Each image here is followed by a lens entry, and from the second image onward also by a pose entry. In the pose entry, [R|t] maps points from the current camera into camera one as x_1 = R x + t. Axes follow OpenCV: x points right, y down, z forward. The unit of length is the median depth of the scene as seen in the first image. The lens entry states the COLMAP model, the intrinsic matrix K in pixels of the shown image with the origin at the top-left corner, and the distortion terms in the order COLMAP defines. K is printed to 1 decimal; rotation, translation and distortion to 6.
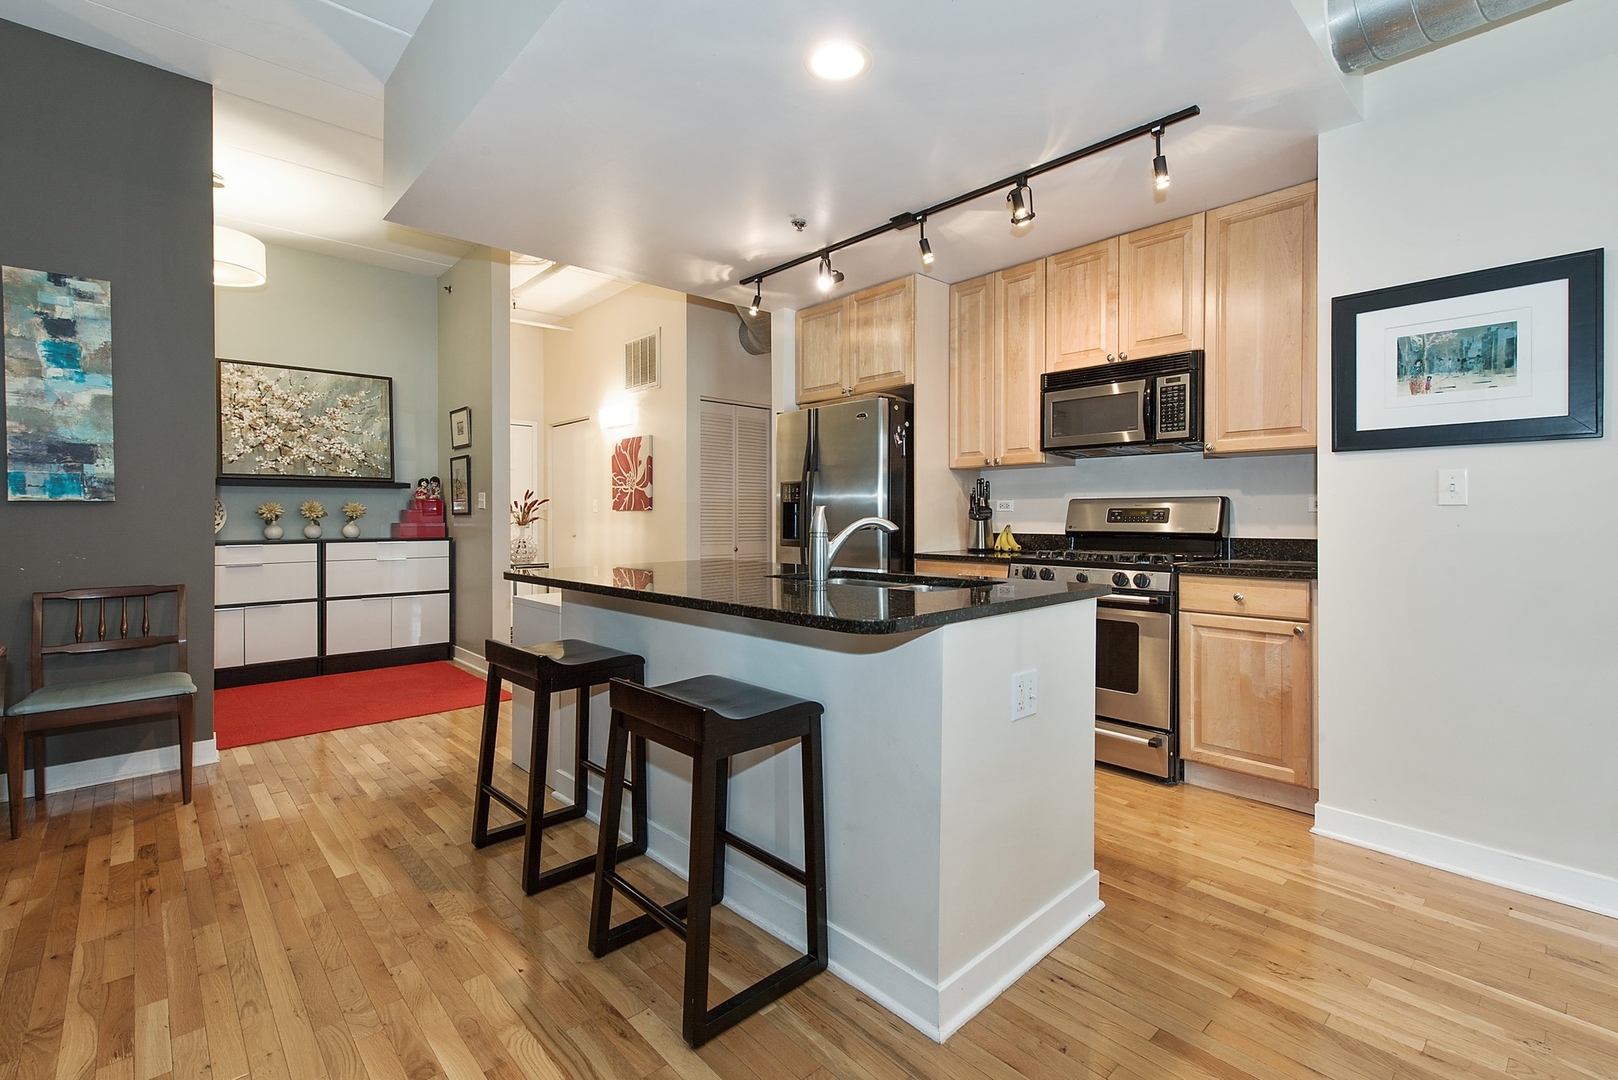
lens RADIAL K [[728.7, 0, 808.5], [0, 728.7, 521.2], [0, 0, 1]] dist [0.000256, -0.000063]
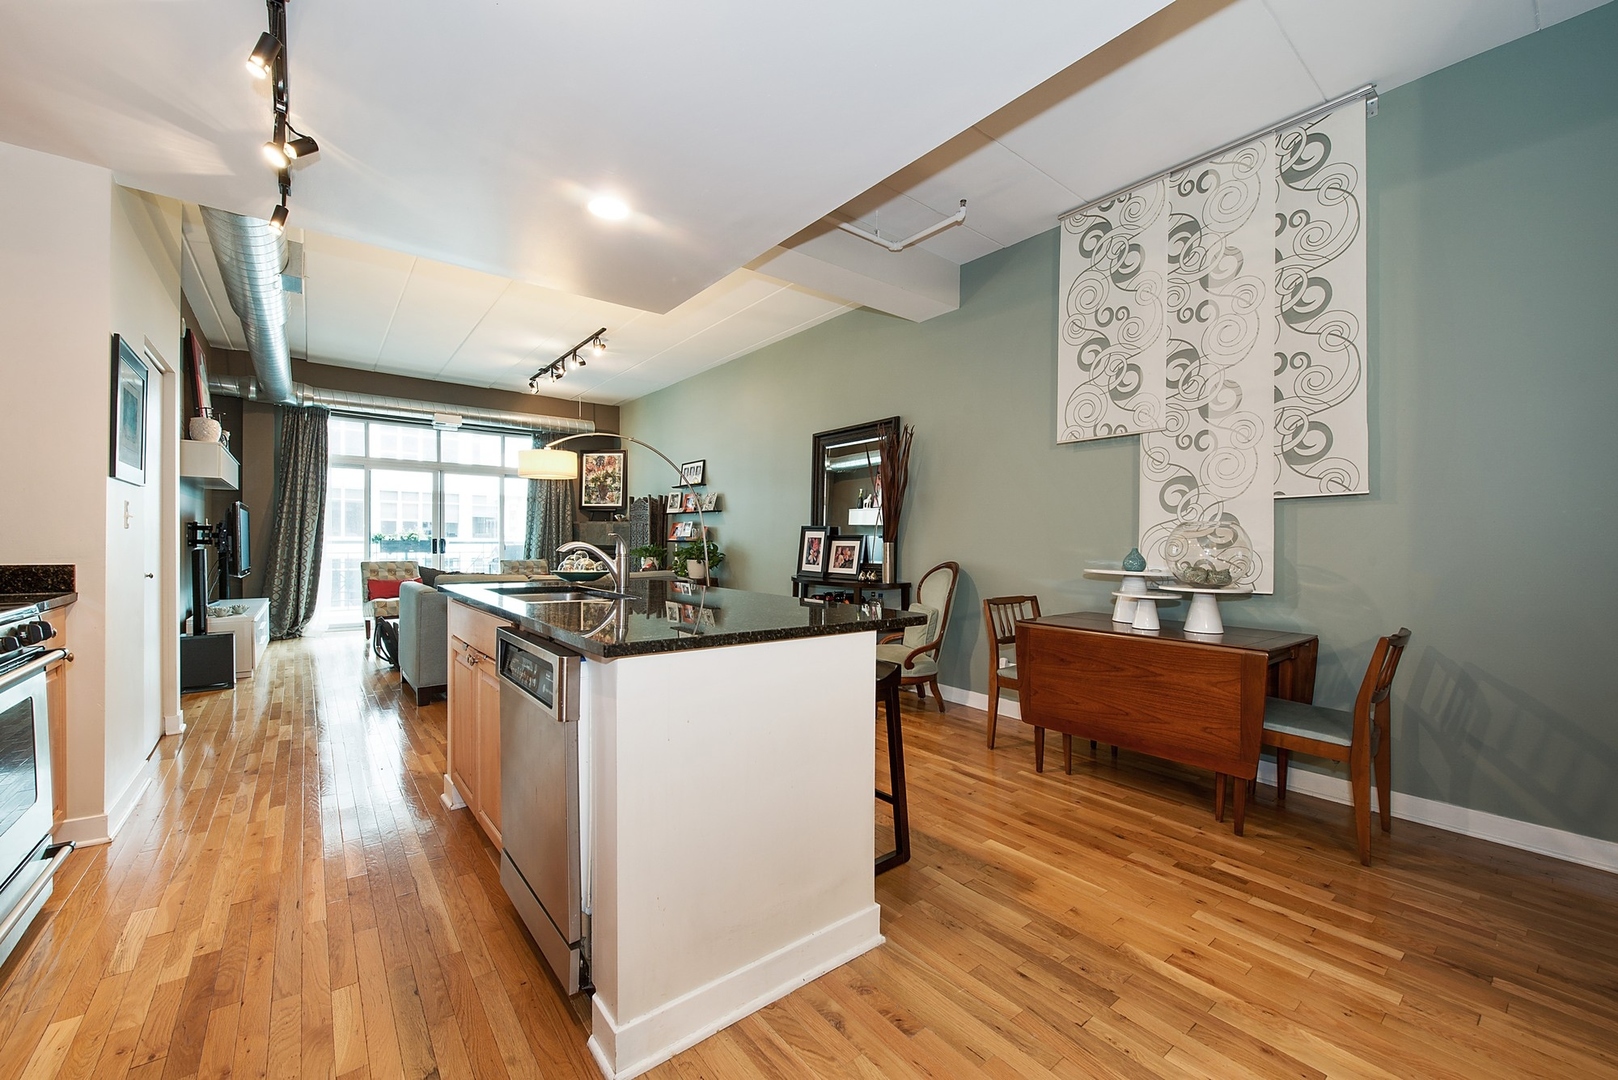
lens RADIAL K [[648.8, 0, 809.0], [0, 648.8, 540.0], [0, 0, 1]] dist [-0.000637, -0.000019]
pose [[-0.996619, -0.009013, 0.081662, -0.182744], [-0.008693, 0.999953, 0.004276, -0.007454], [-0.081696, 0.003552, -0.996651, 0.905558]]
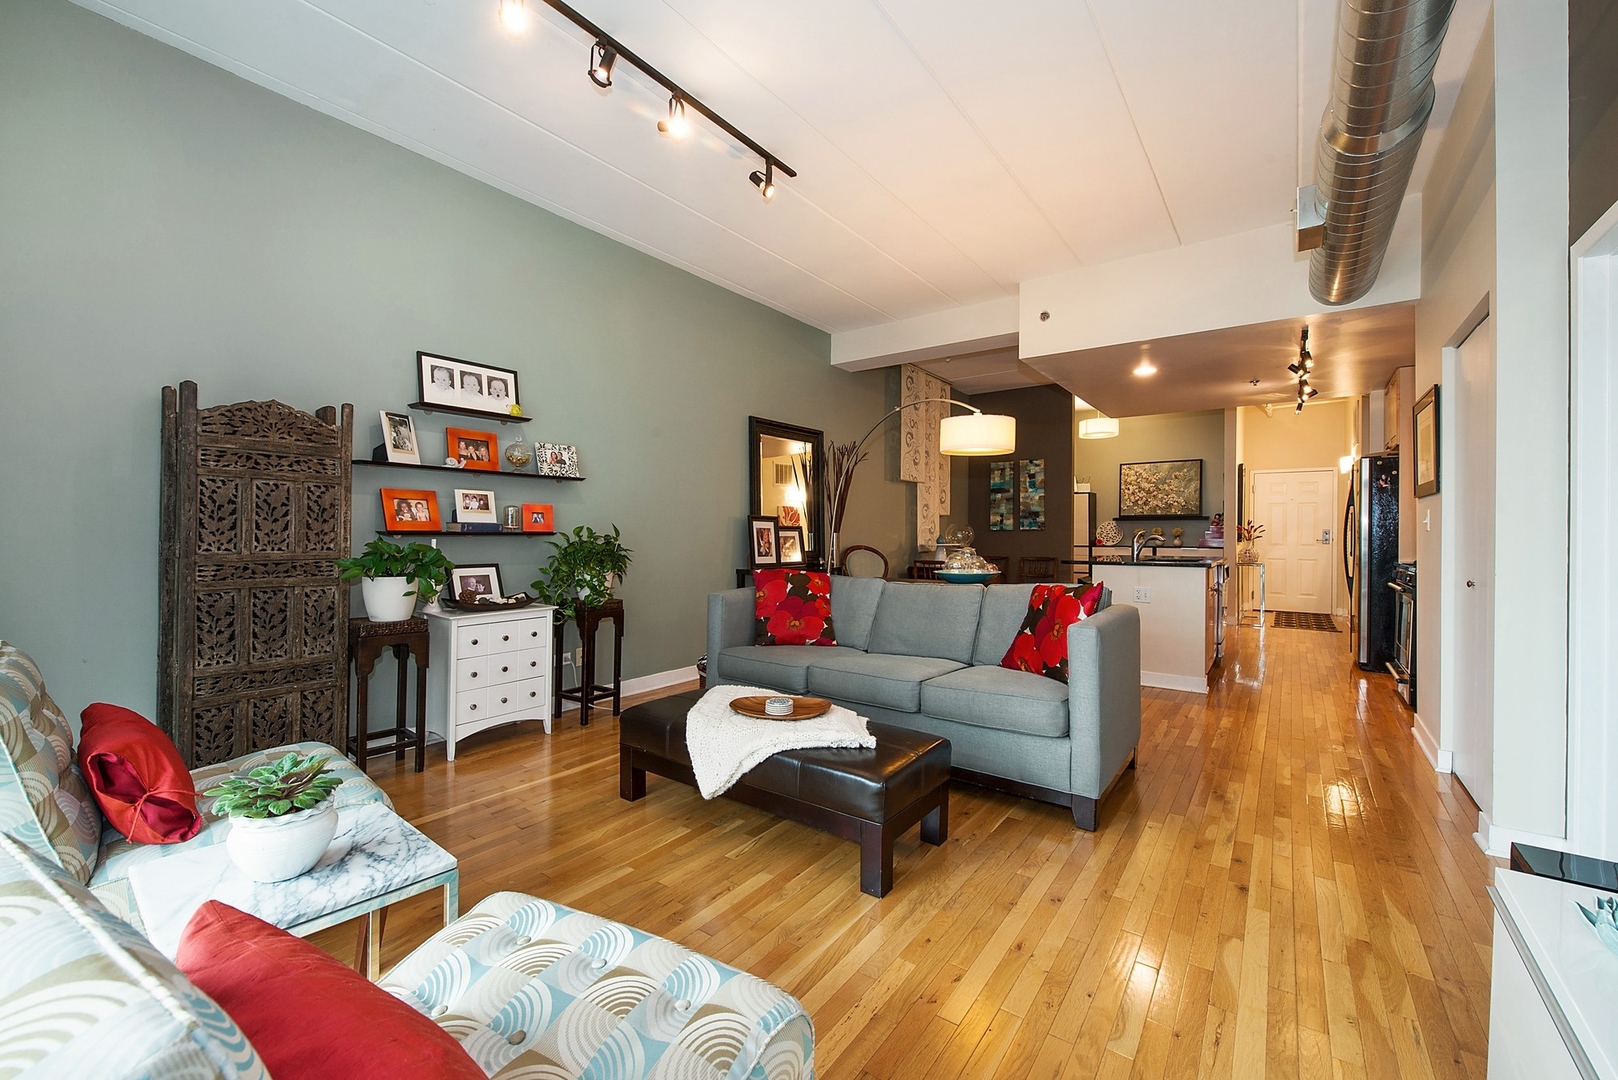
lens RADIAL K [[648.8, 0, 809.0], [0, 648.8, 540.0], [0, 0, 1]] dist [-0.000637, -0.000019]
pose [[0.188668, 0.011467, -0.981974, 0.925124], [-0.011439, 0.999890, 0.009478, 0.001162], [0.981974, 0.009445, 0.188778, -0.294933]]
